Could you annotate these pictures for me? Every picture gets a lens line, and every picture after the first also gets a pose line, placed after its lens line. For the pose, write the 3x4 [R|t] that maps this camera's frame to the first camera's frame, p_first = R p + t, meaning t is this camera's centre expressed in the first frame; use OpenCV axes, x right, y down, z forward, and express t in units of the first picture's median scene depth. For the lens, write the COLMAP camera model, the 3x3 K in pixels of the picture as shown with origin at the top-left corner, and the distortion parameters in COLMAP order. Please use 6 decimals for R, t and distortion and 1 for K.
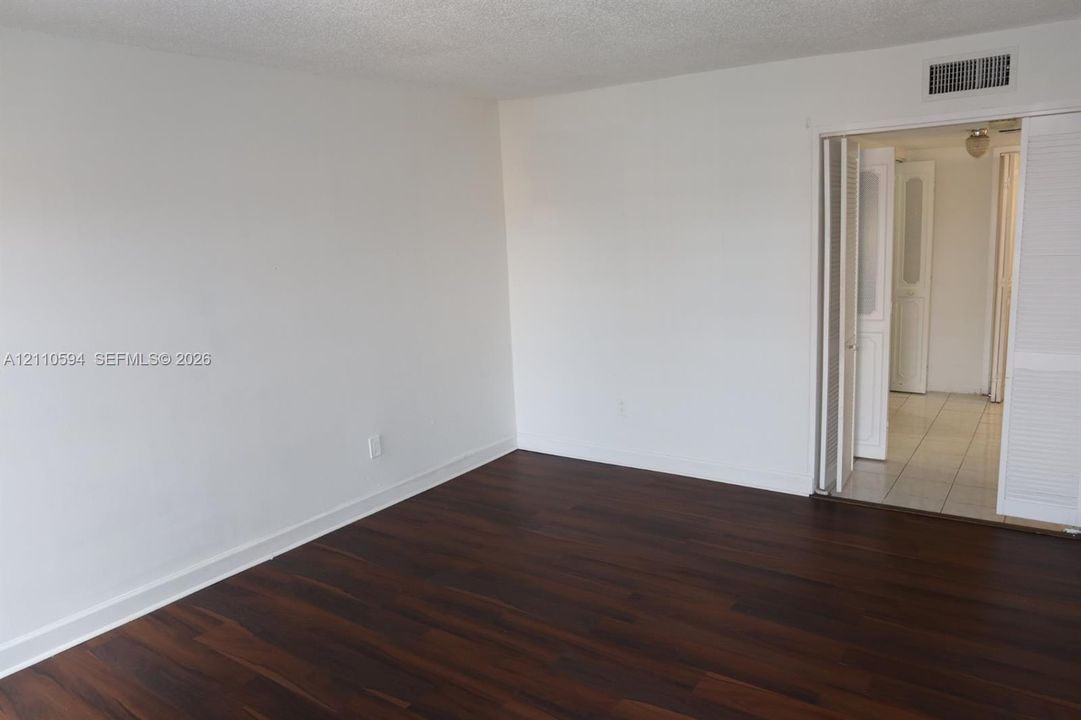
lens RADIAL K [[751.3, 0, 540.5], [0, 751.3, 360.0], [0, 0, 1]] dist [-0.005161, 0.000969]
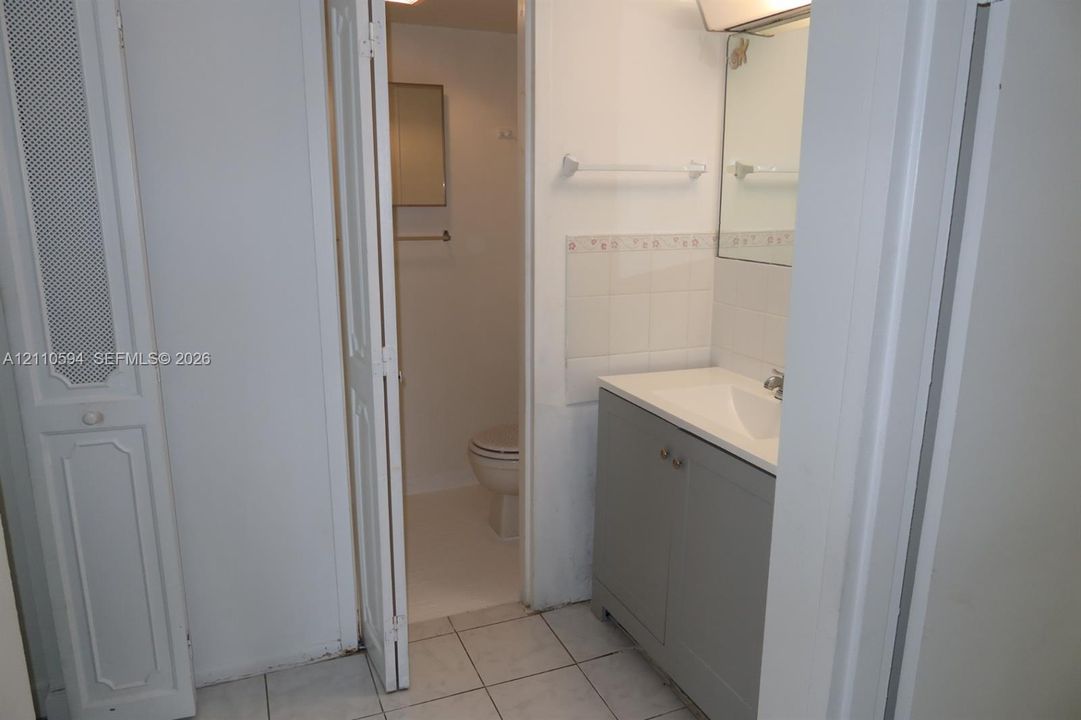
lens RADIAL K [[751.3, 0, 540.5], [0, 751.3, 360.0], [0, 0, 1]] dist [-0.005161, 0.000969]
pose [[0.530514, -0.144690, 0.835237, 0.378807], [0.119486, 0.988251, 0.095303, -0.125468], [-0.839213, 0.049239, 0.541569, 0.762704]]
